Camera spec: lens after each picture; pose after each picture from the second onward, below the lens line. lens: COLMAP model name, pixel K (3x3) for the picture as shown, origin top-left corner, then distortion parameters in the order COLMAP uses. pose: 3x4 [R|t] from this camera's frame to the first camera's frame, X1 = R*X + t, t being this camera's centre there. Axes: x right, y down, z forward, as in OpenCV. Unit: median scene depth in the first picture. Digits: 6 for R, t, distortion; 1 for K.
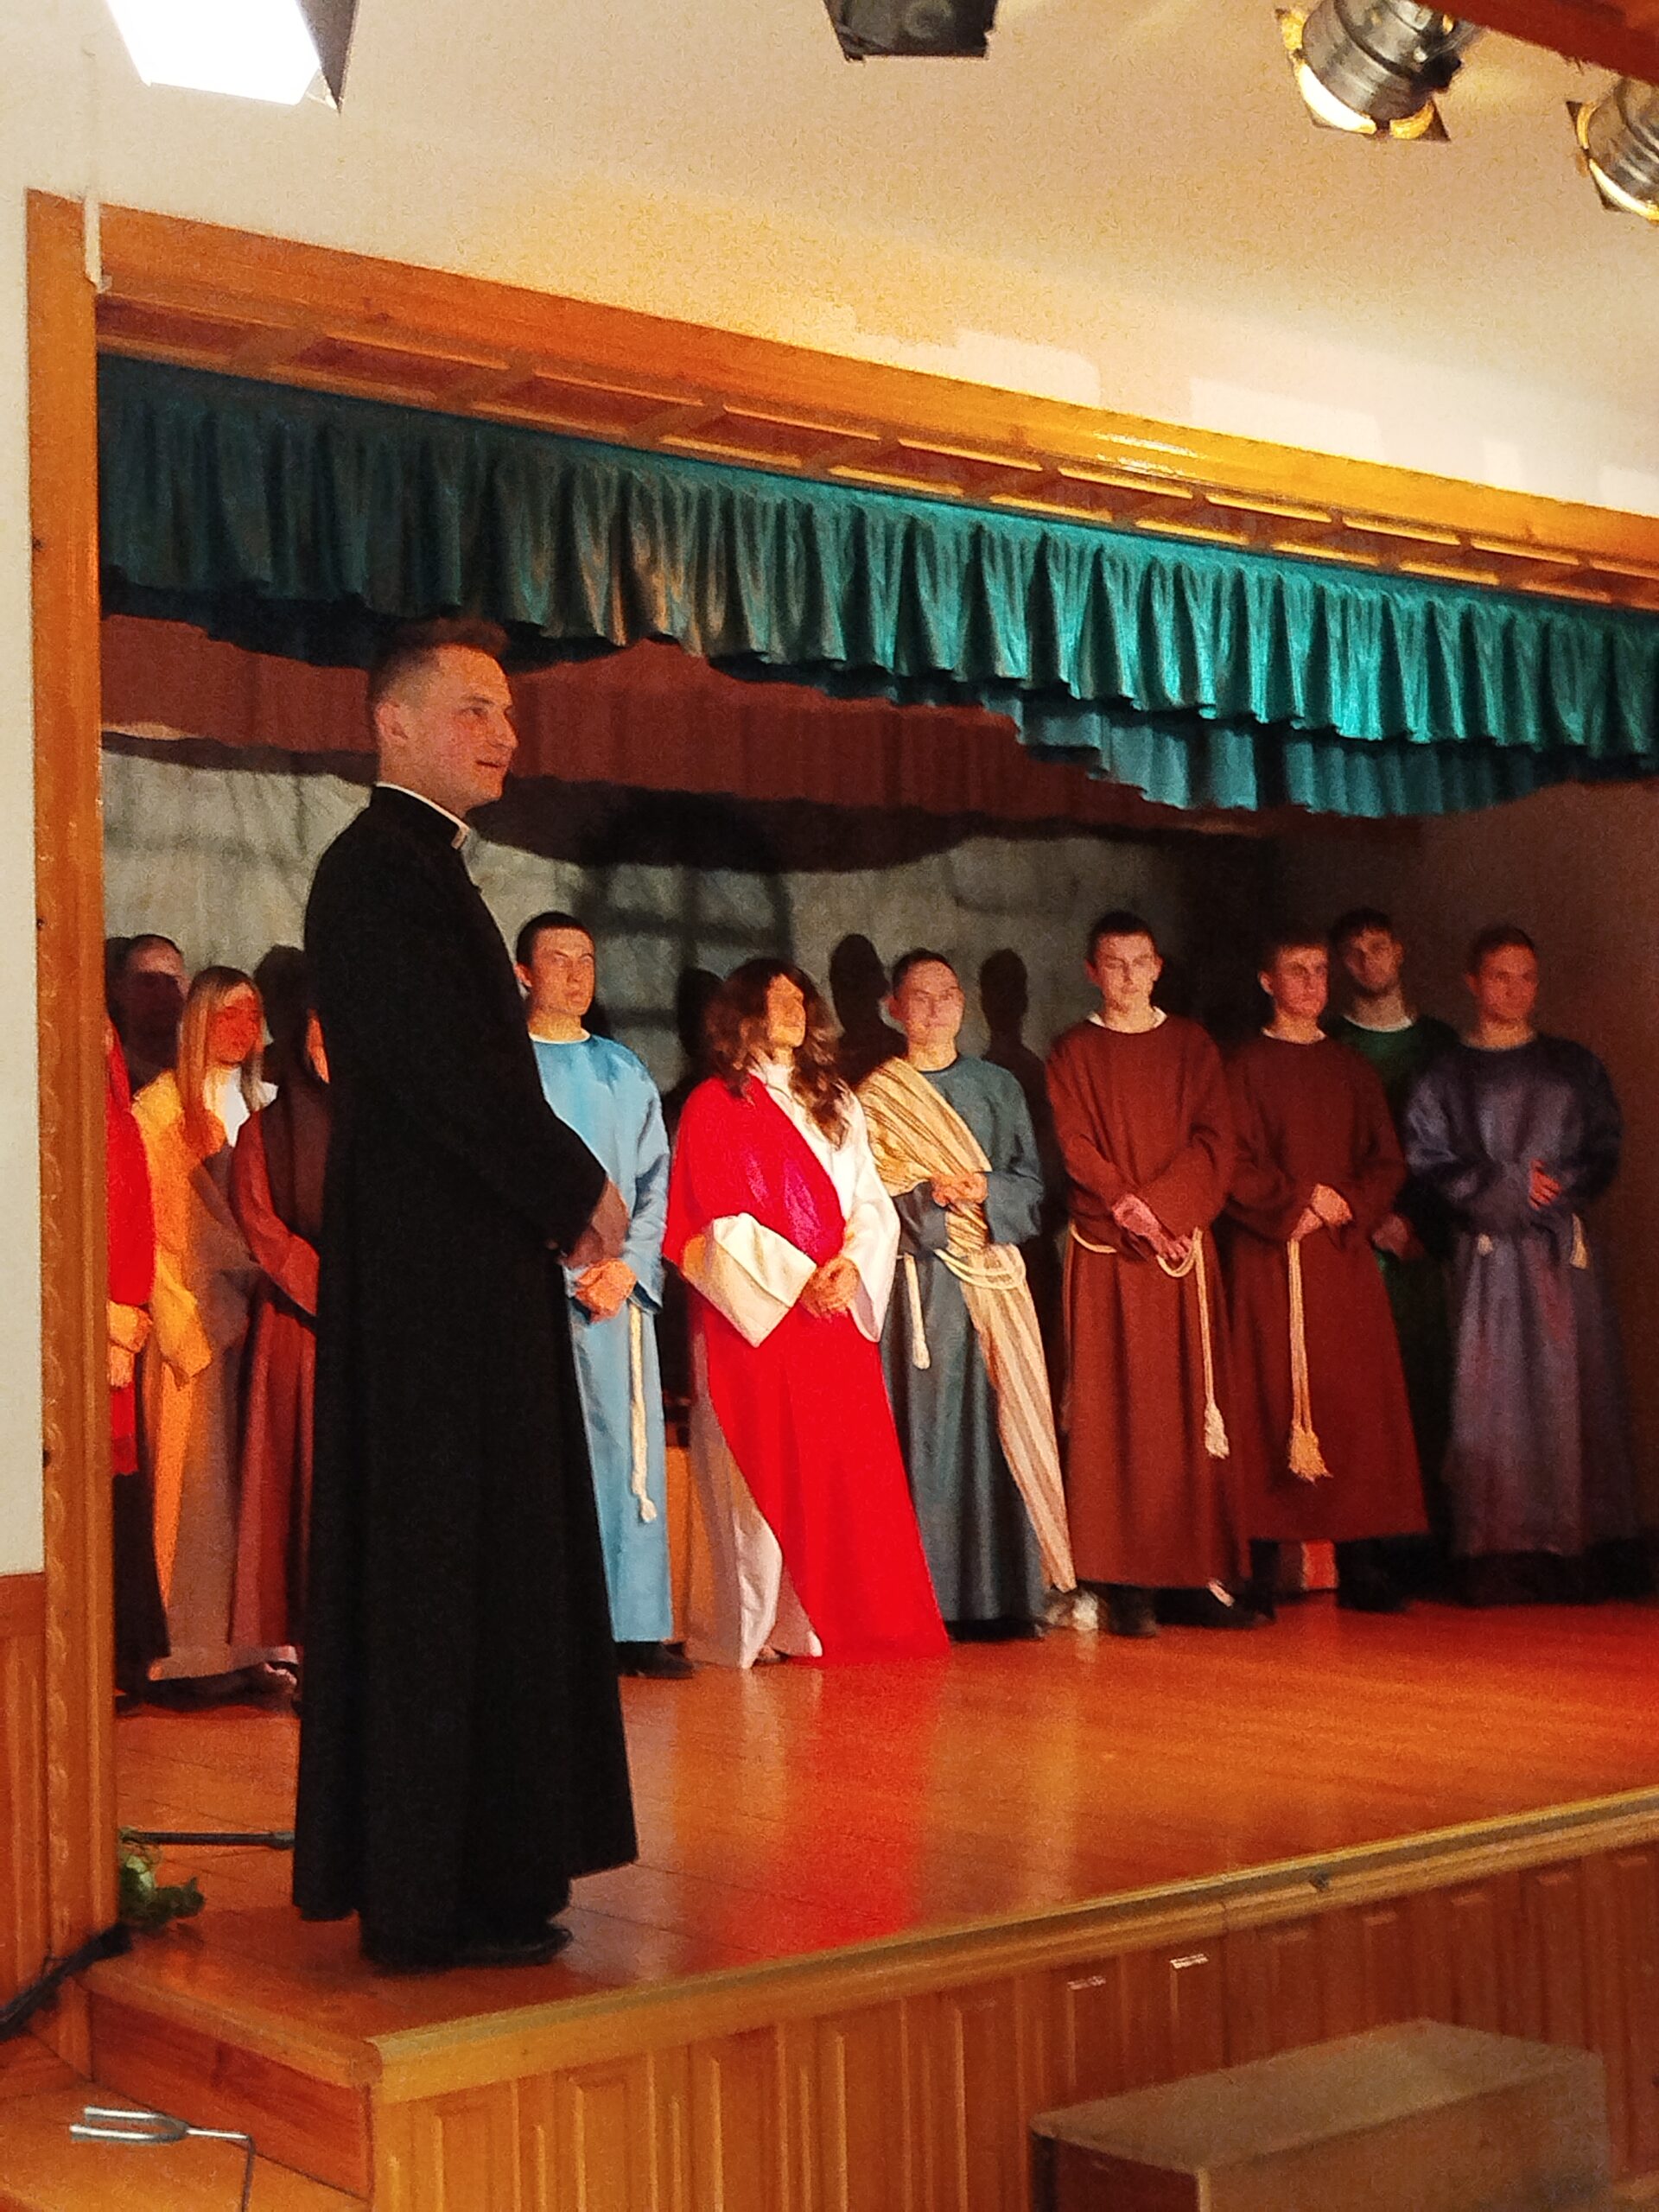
lens RADIAL K [[3095.0, 0, 827.6], [0, 3095.0, 1103.0], [0, 0, 1]] dist [0.194515, -0.884213]
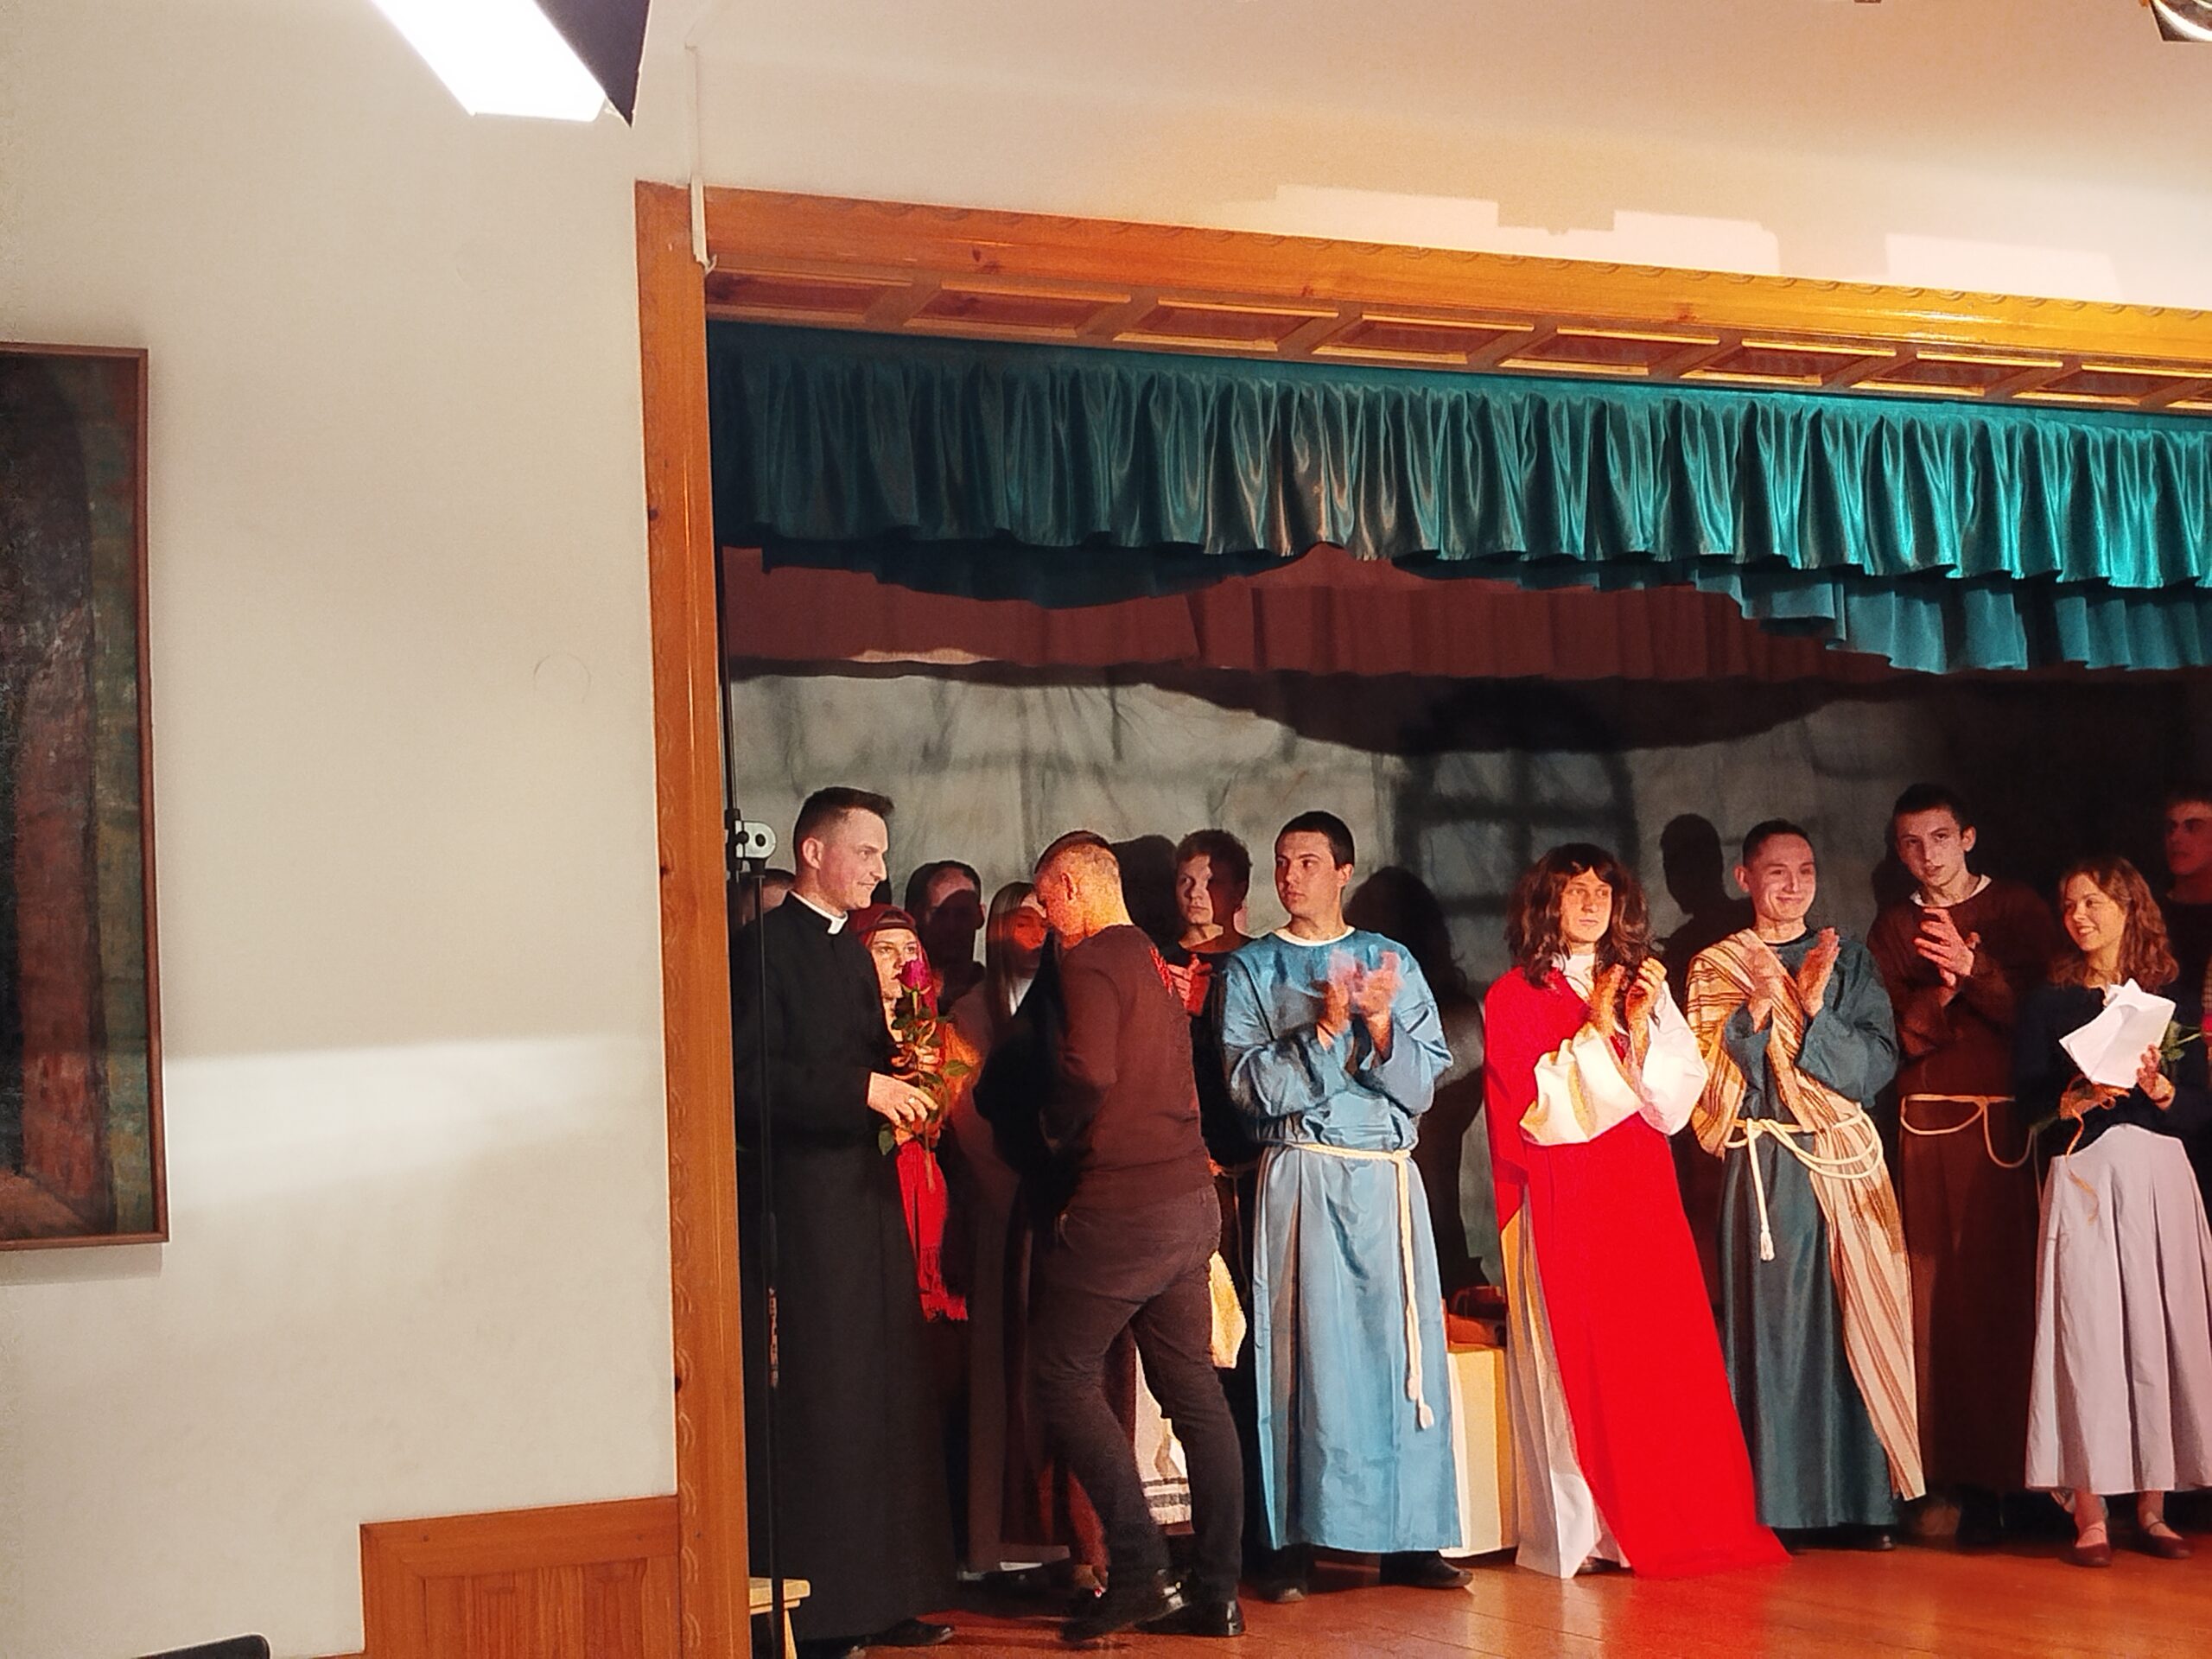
lens RADIAL K [[3095.0, 0, 1104.6], [0, 3095.0, 838.2], [0, 0, 1]] dist [0.194515, -0.884213]
pose [[0.965632, -0.046046, -0.255803, 0.113409], [0.035466, 0.998320, -0.045823, -0.010656], [0.257483, 0.035176, 0.965642, 0.016265]]
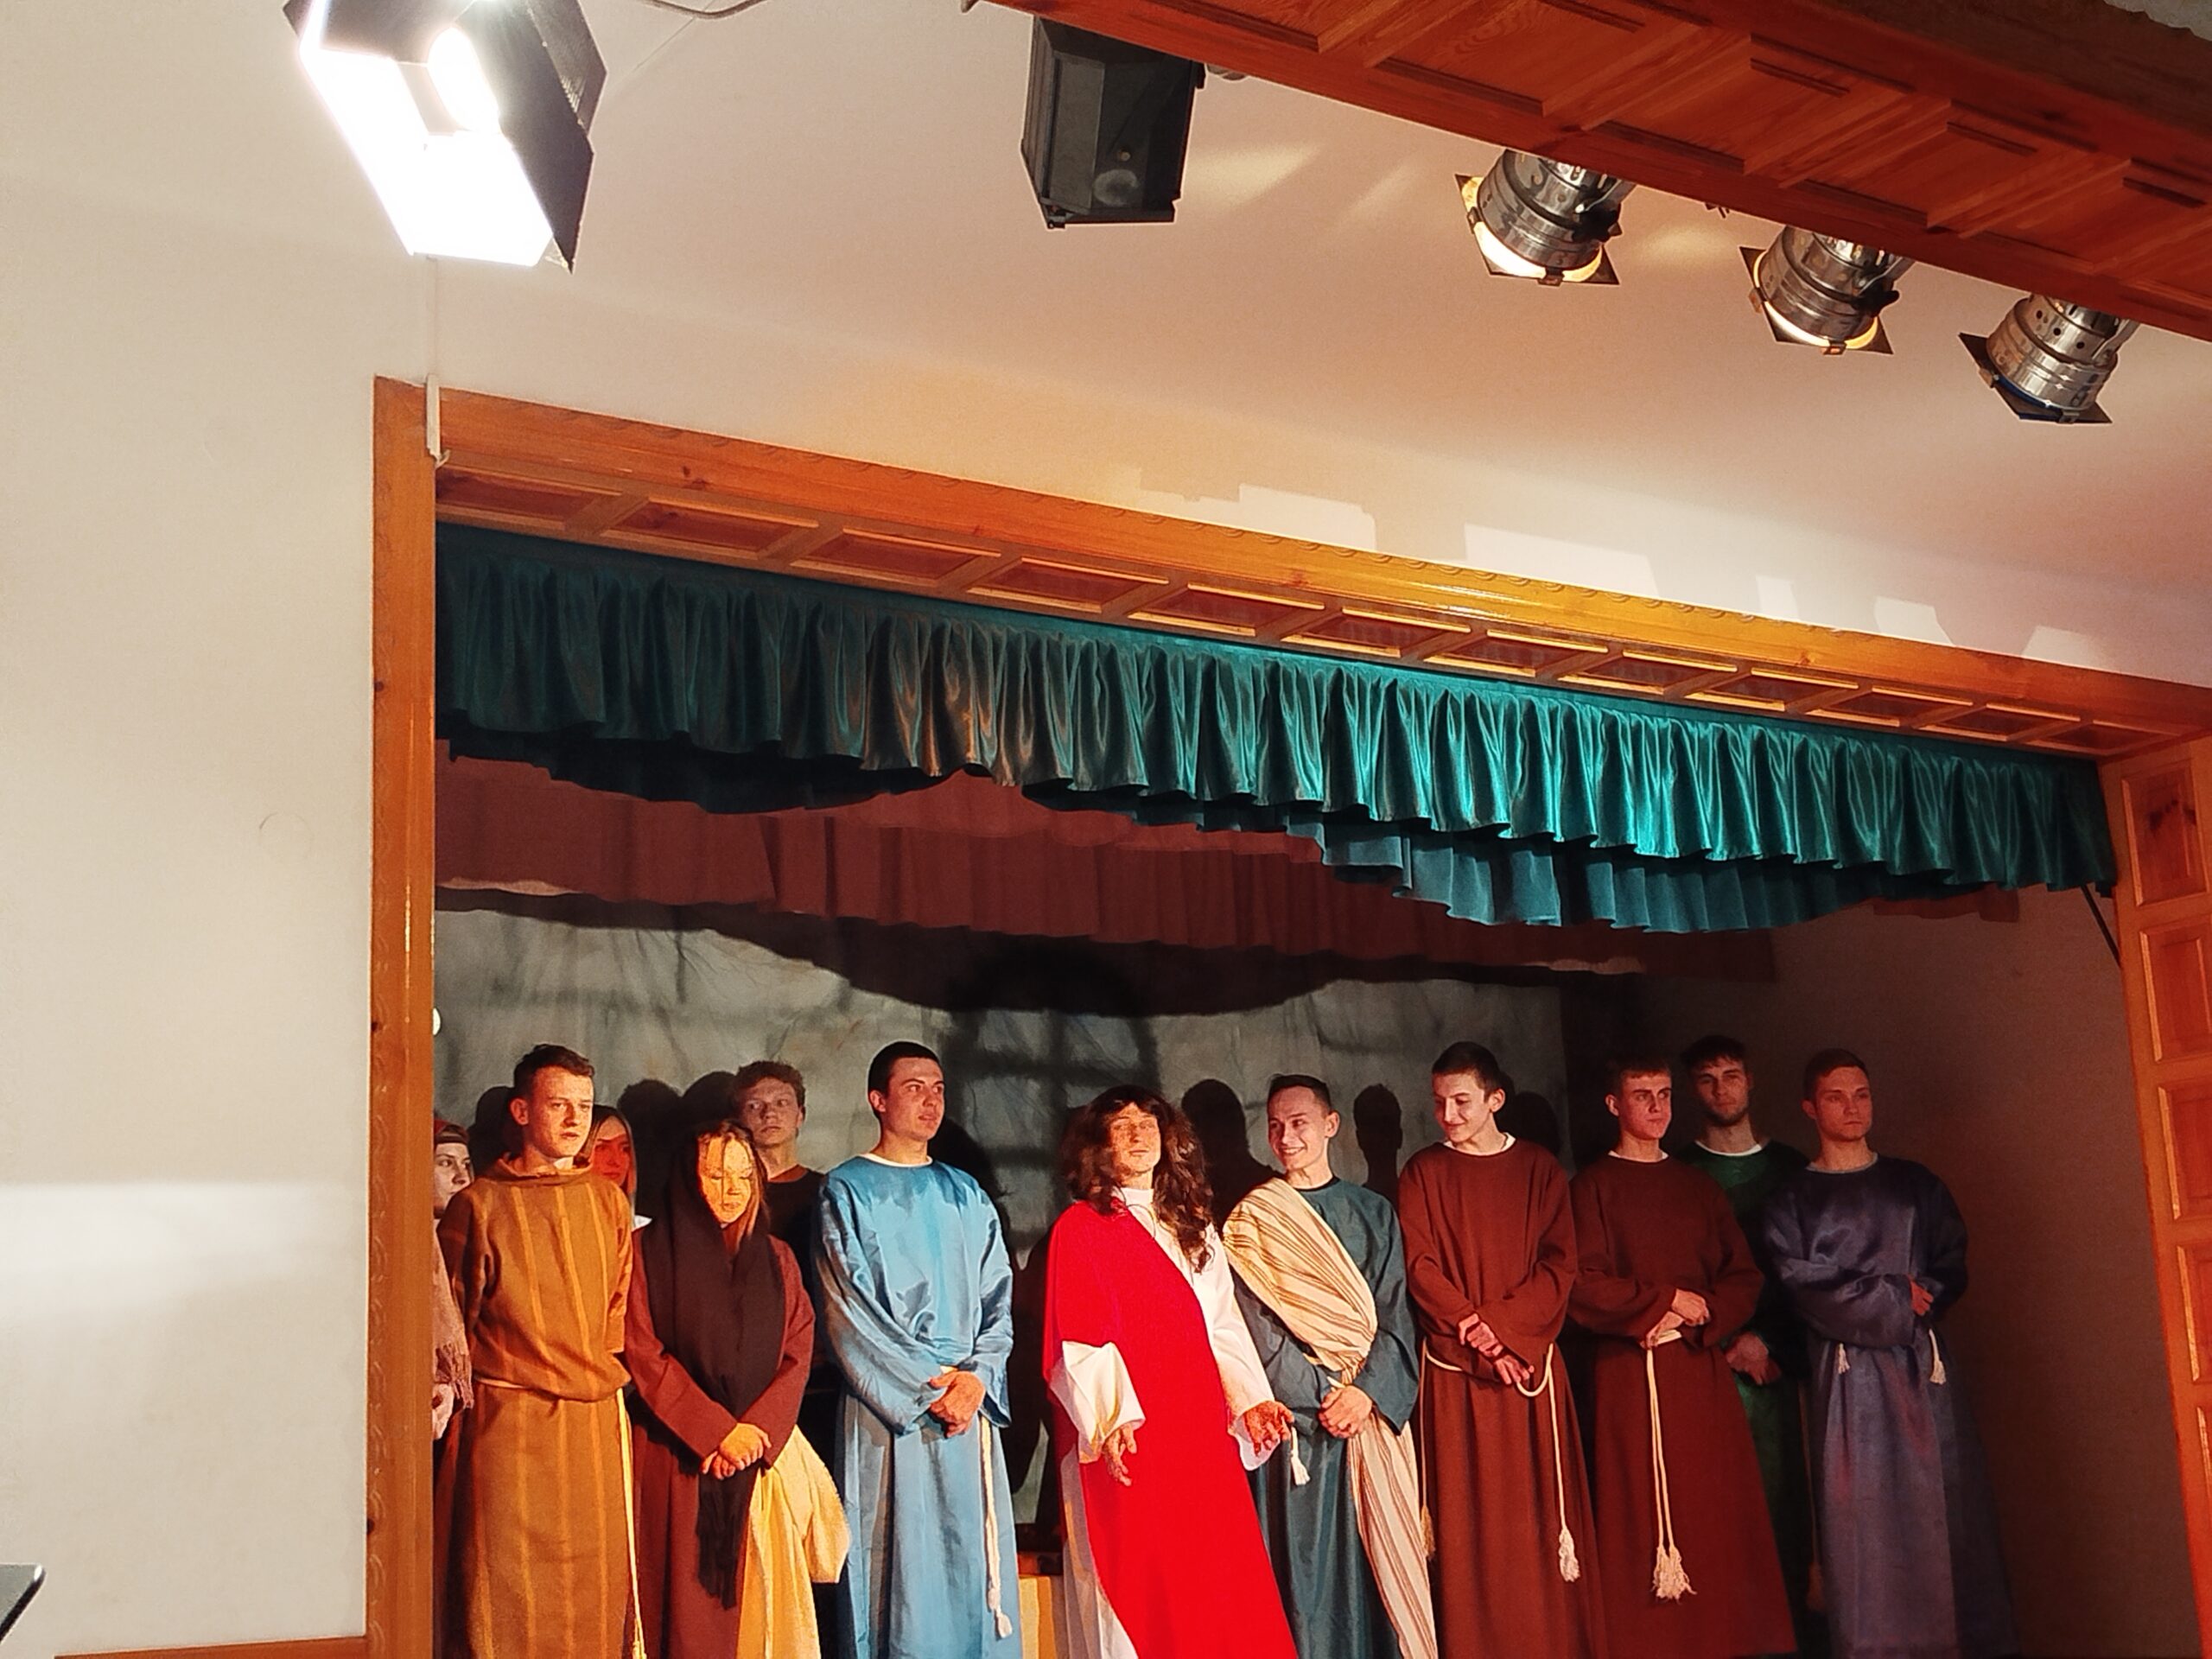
lens RADIAL K [[3095.0, 0, 1104.6], [0, 3095.0, 838.2], [0, 0, 1]] dist [0.194515, -0.884213]
pose [[0.998031, -0.026320, -0.056924, 0.046683], [0.017497, 0.988487, -0.150290, 0.032589], [0.060225, 0.148998, 0.987002, -0.050409]]
